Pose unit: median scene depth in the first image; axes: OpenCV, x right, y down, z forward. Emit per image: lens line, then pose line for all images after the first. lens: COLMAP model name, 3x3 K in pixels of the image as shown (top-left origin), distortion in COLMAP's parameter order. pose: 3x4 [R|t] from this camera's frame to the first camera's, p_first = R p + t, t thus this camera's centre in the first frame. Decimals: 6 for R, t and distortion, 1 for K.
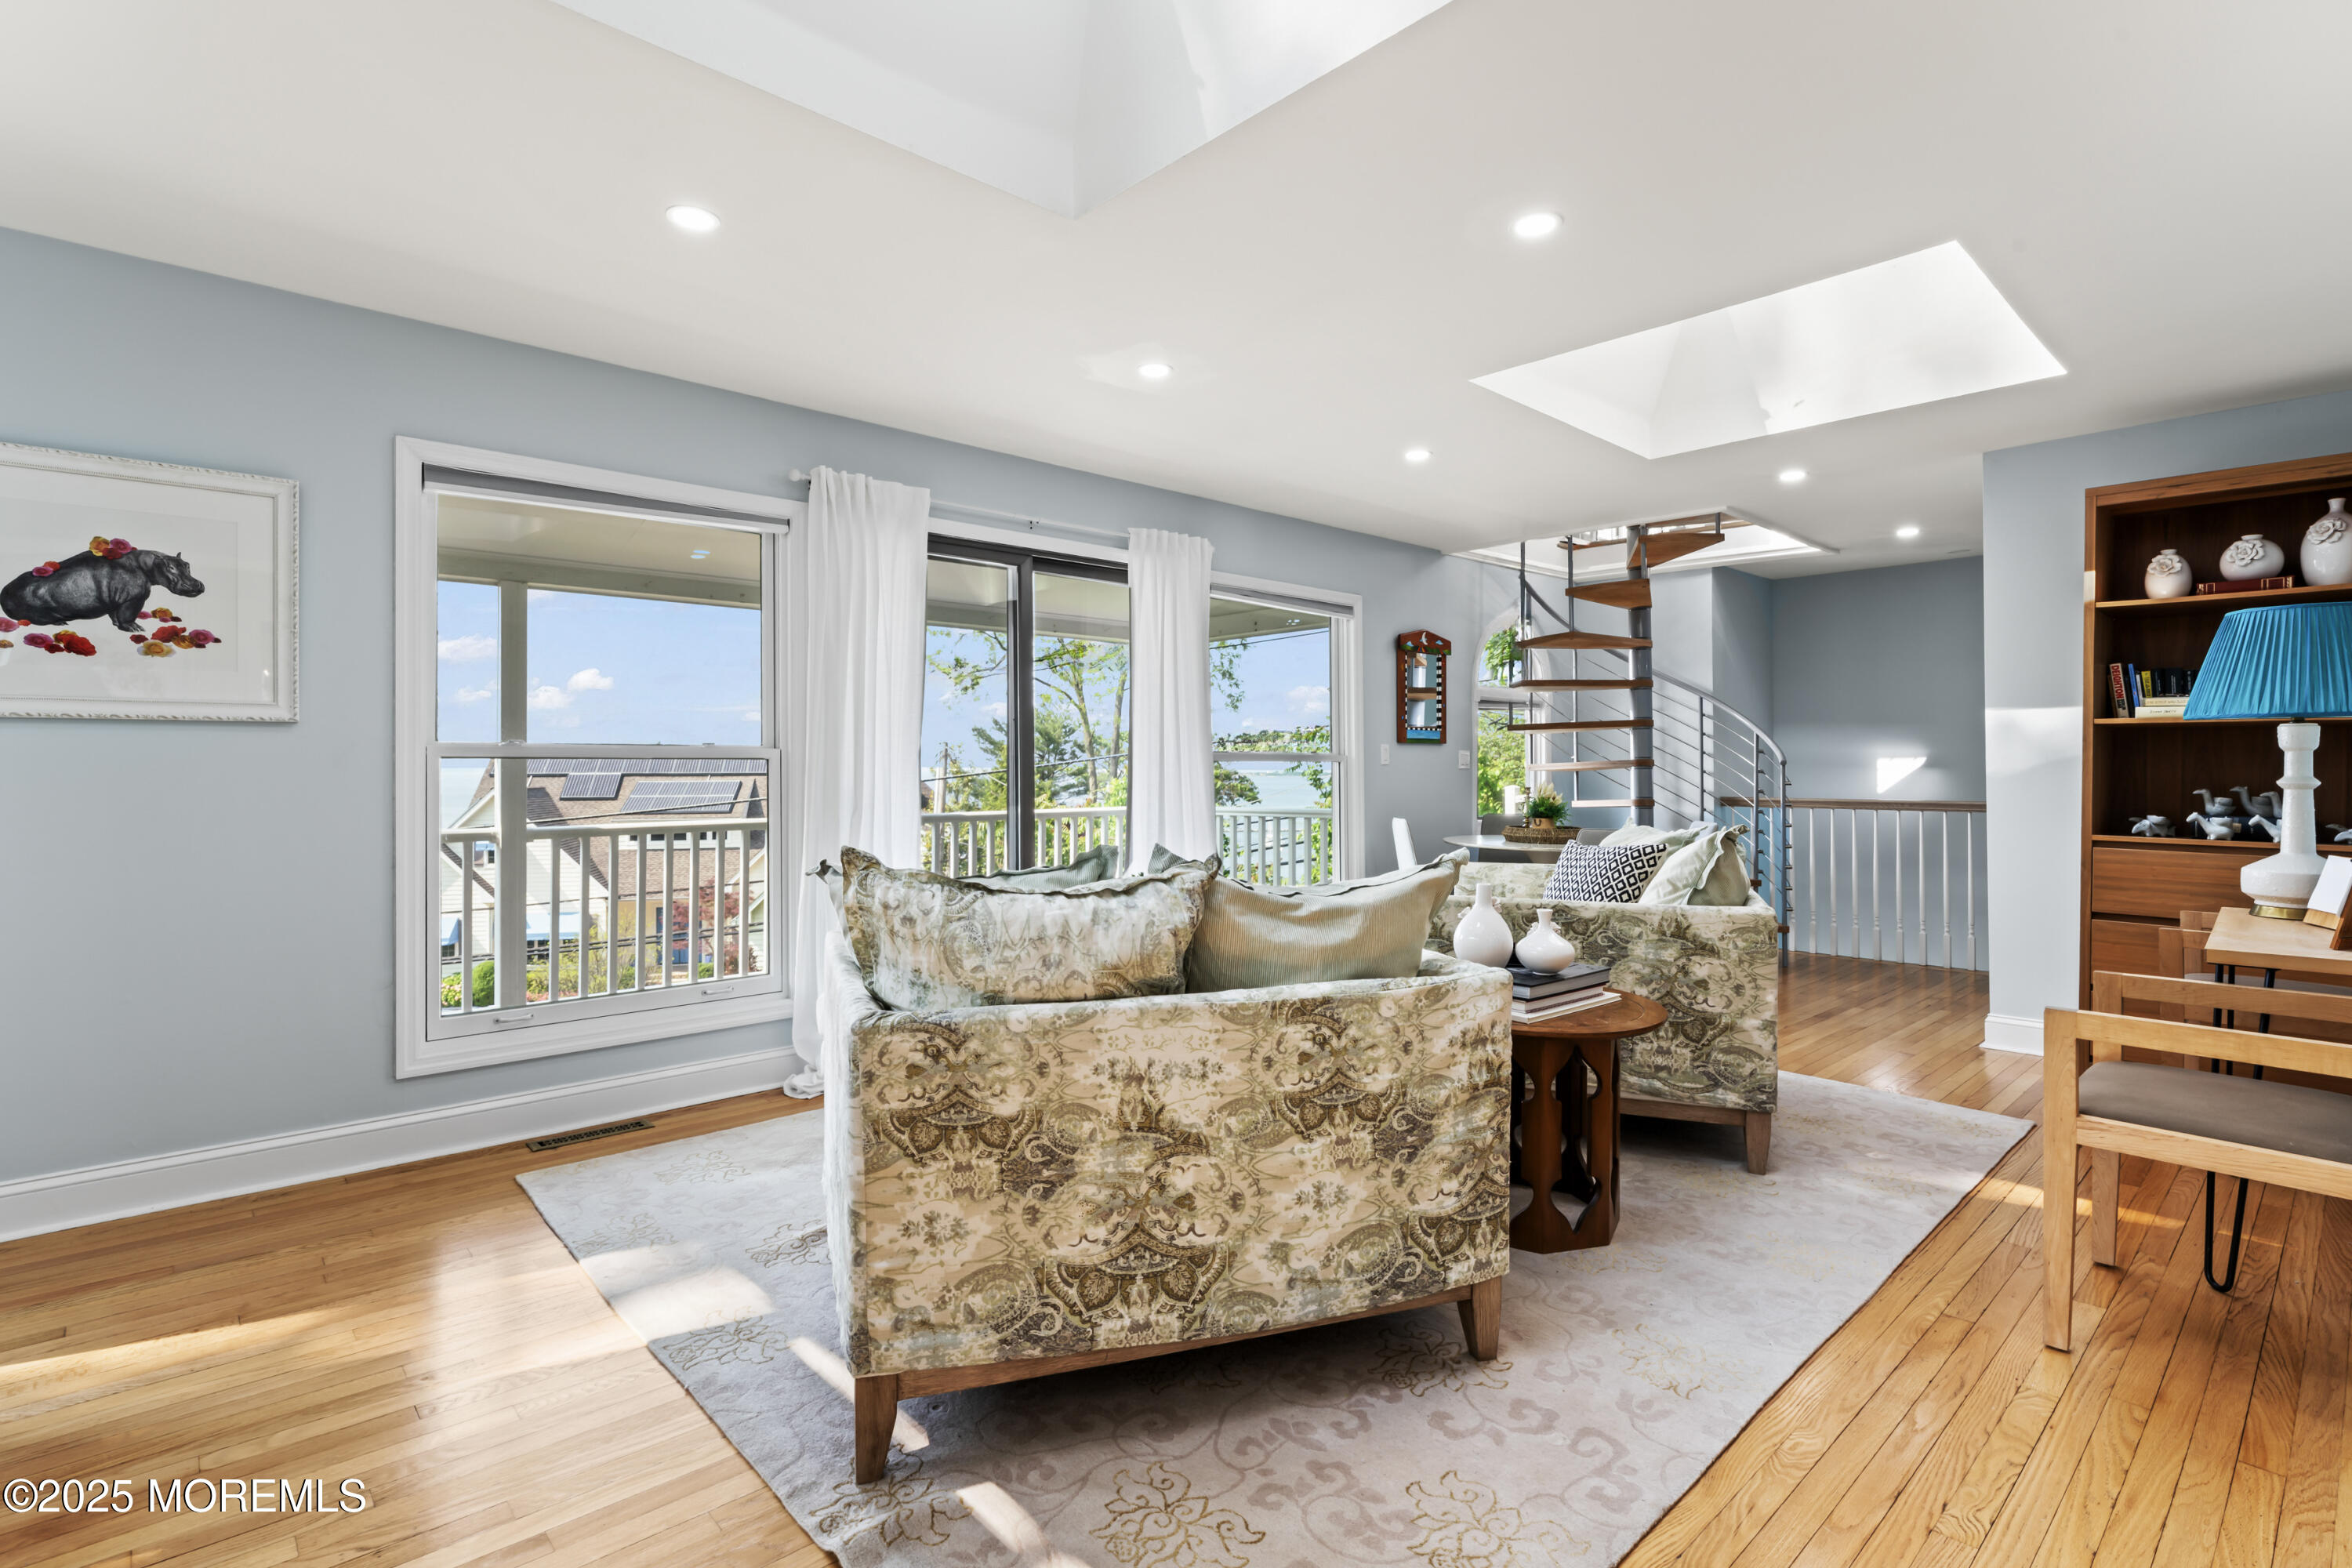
lens RADIAL K [[1108.9, 0, 1176.4], [0, 1108.9, 725.4], [0, 0, 1]] dist [-0.000364, -0.000008]
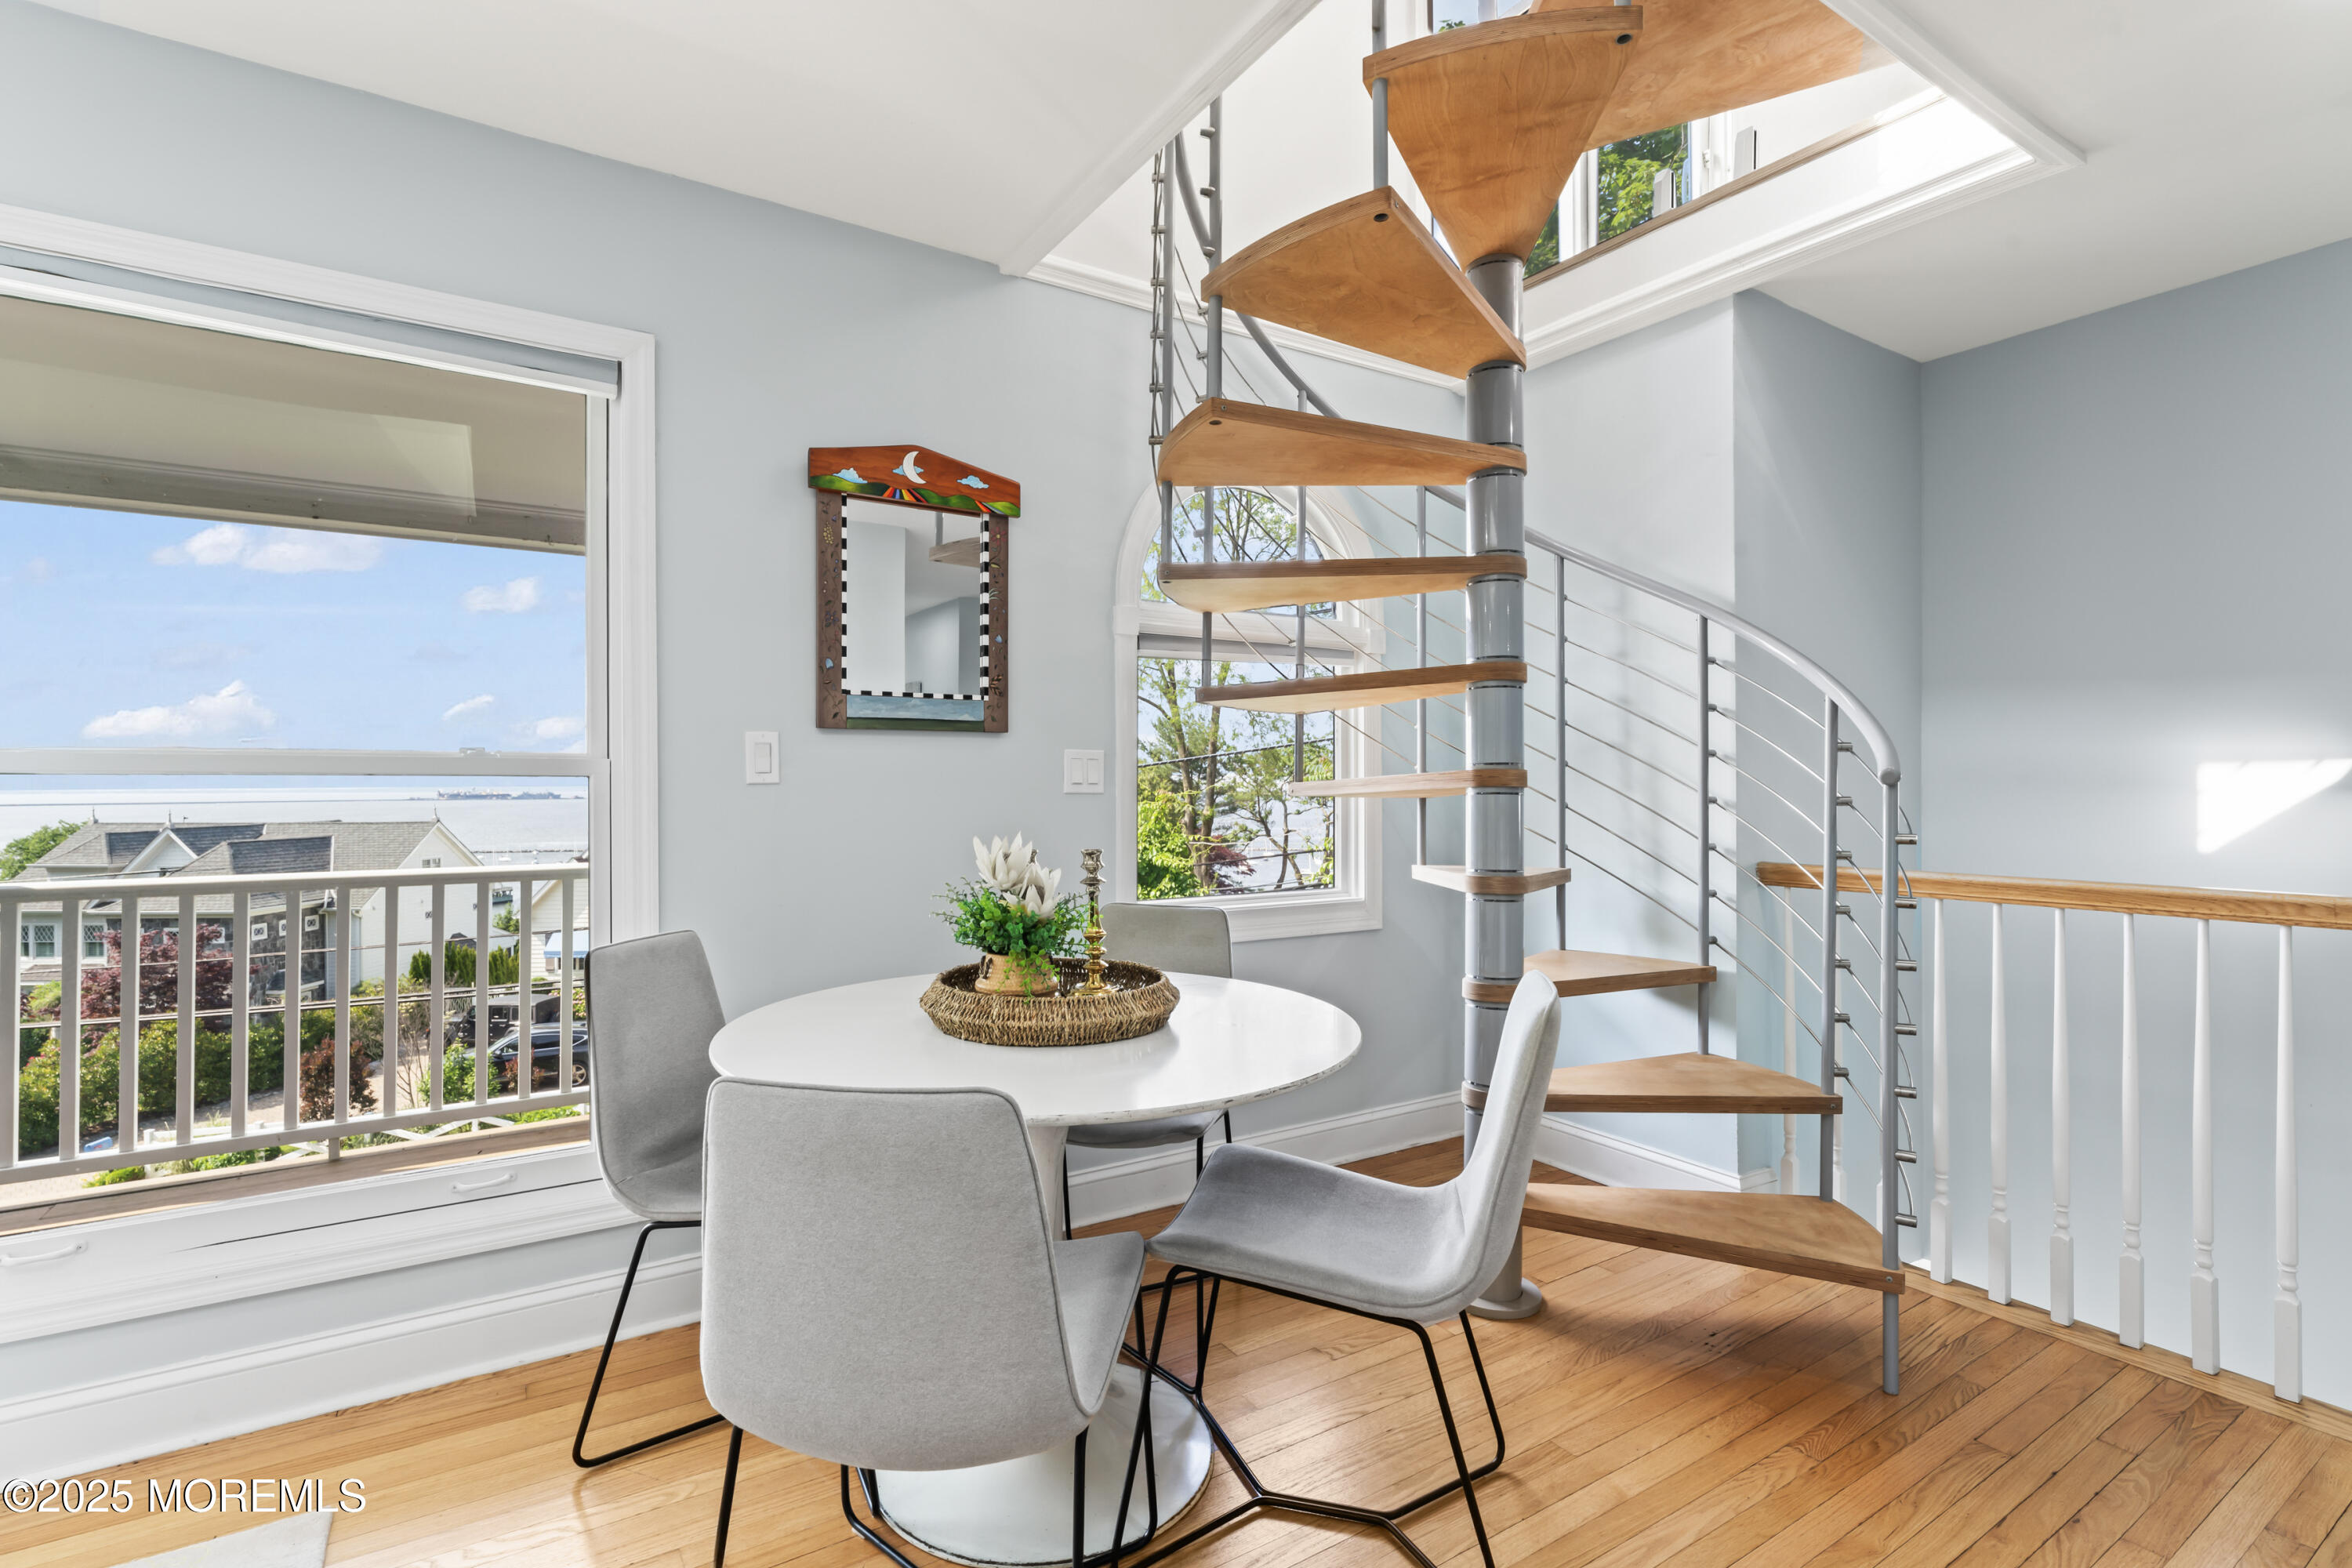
lens RADIAL K [[1106.9, 0, 1176.0], [0, 1106.9, 784.0], [0, 0, 1]] dist [-0.000965, -0.000004]
pose [[0.986268, -0.005438, -0.165061, 0.371319], [0.008826, 0.999765, 0.019797, 0.027707], [0.164914, -0.020982, 0.986085, 0.604279]]
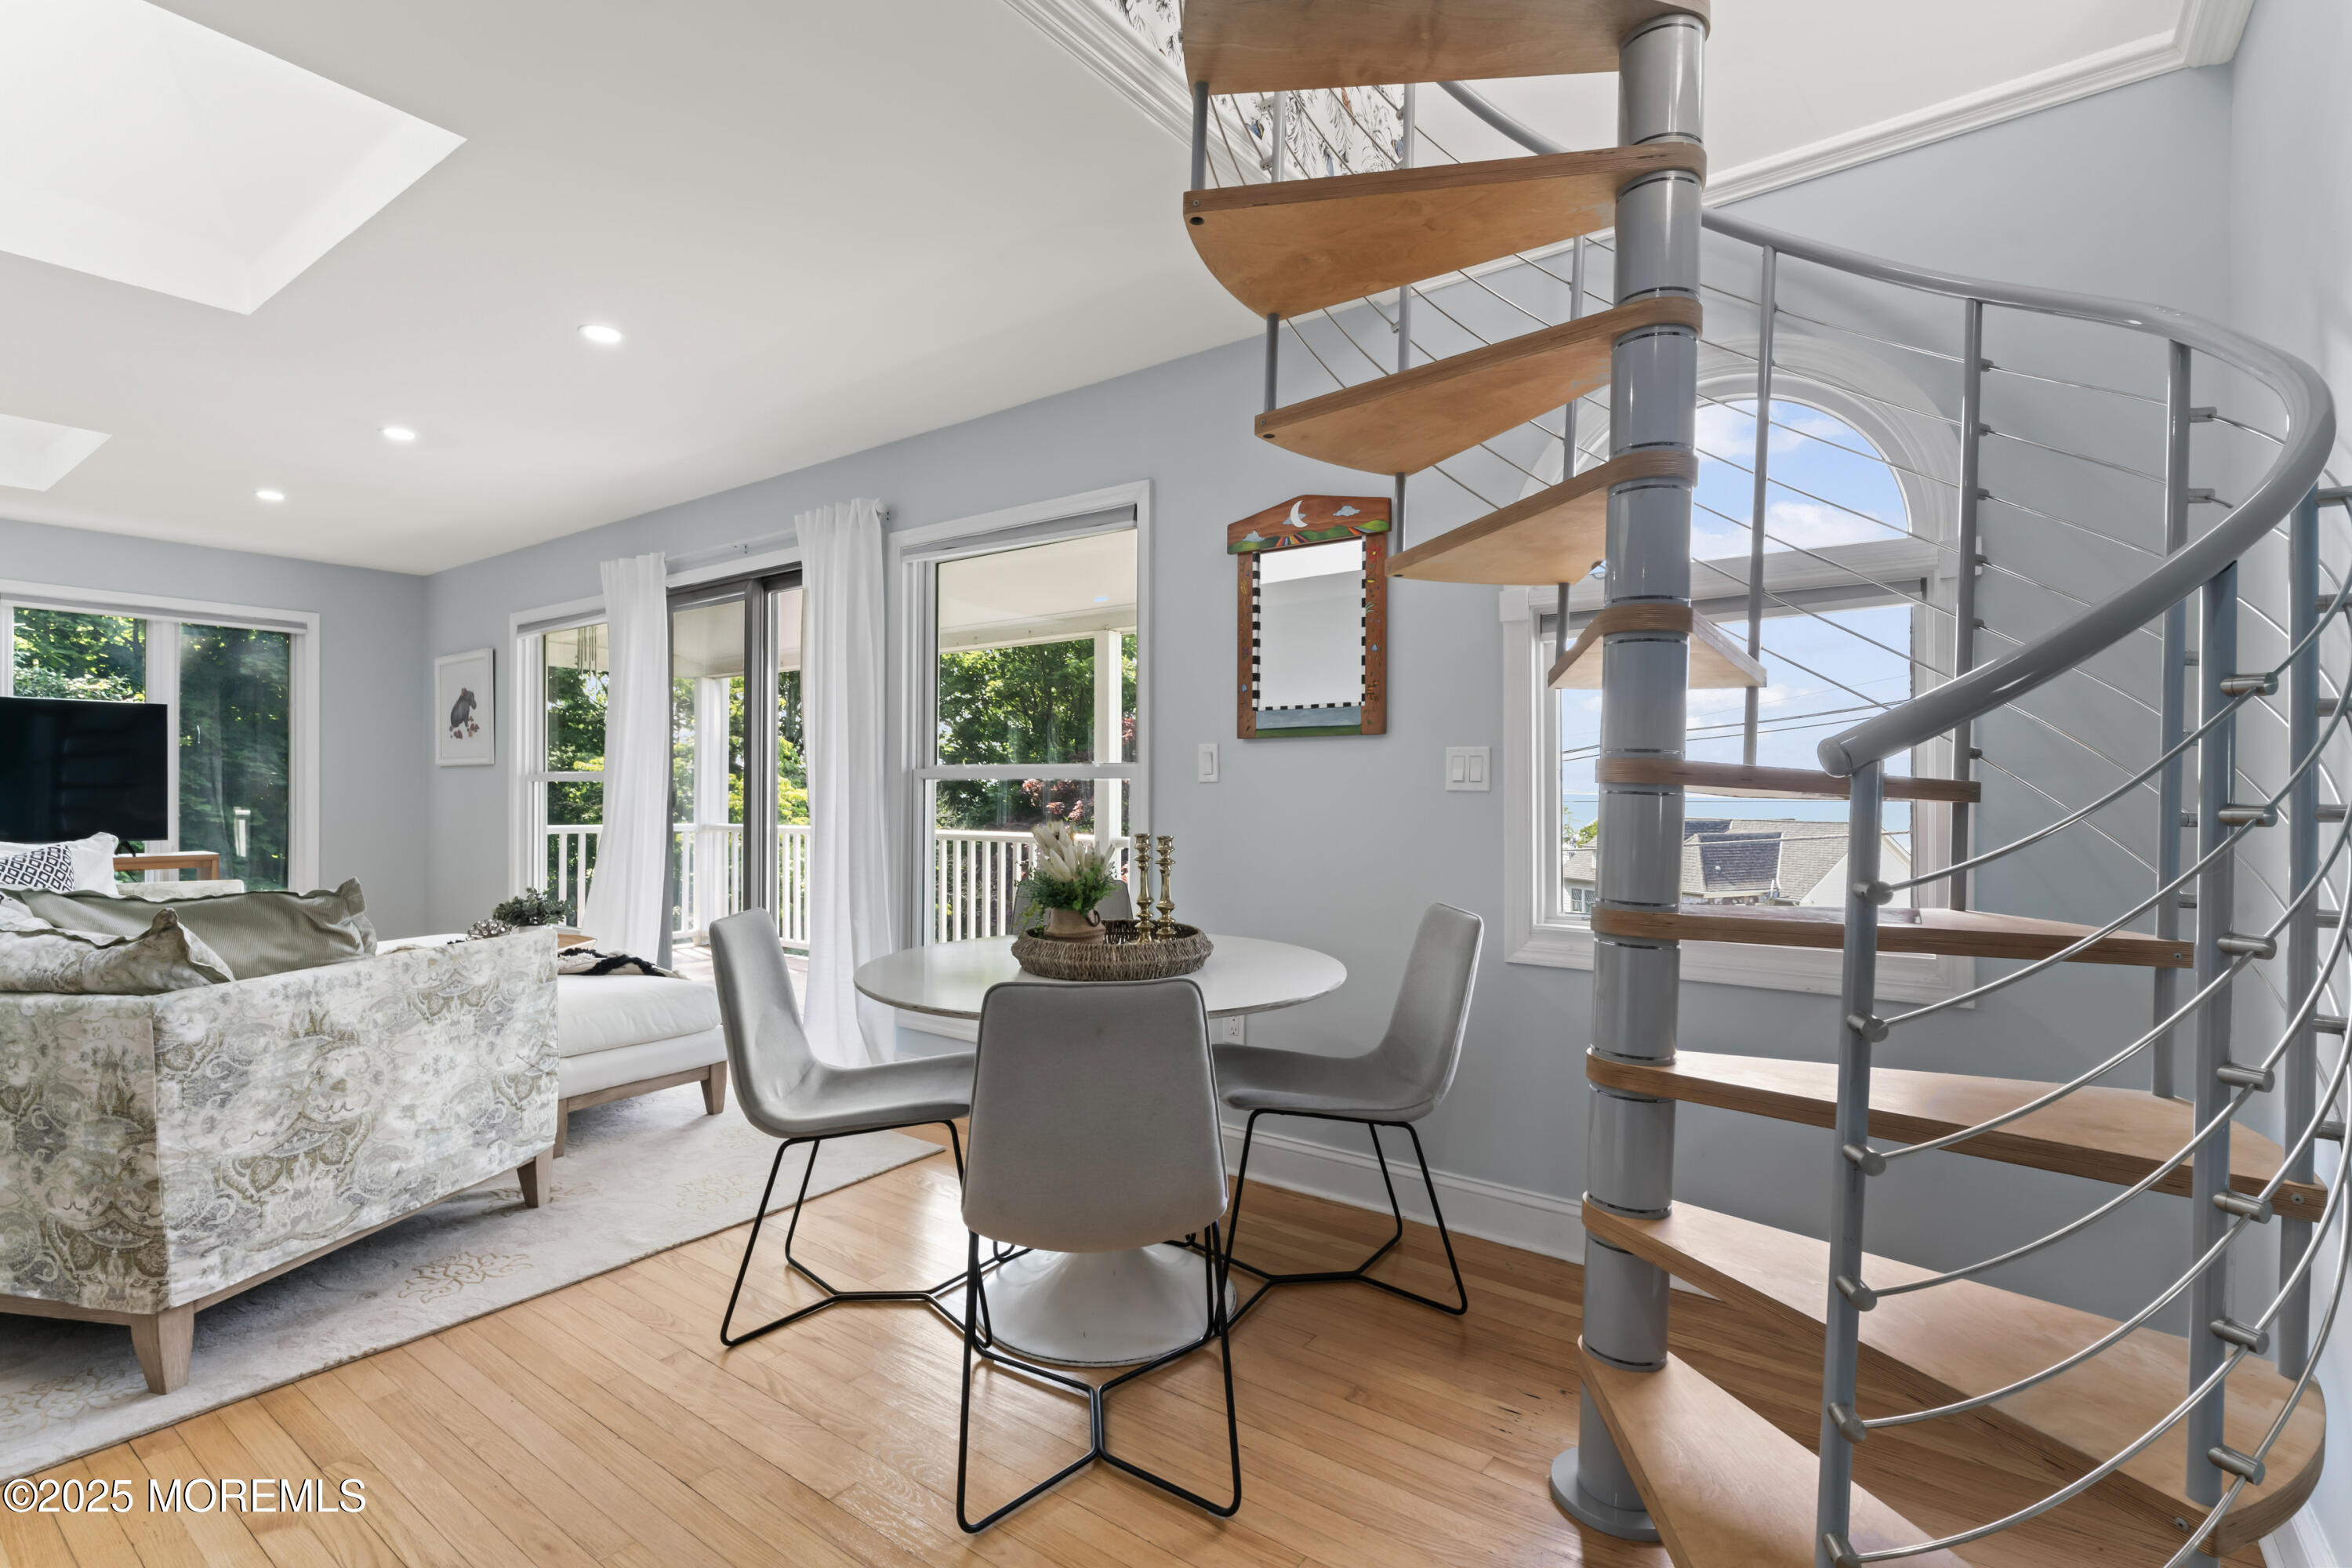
lens RADIAL K [[1106.9, 0, 1176.0], [0, 1106.9, 784.0], [0, 0, 1]] dist [-0.000965, -0.000004]
pose [[0.192129, -0.008011, -0.981337, 0.646873], [0.021085, 0.999770, -0.004033, 0.035845], [0.981143, -0.019917, 0.192254, 0.825061]]
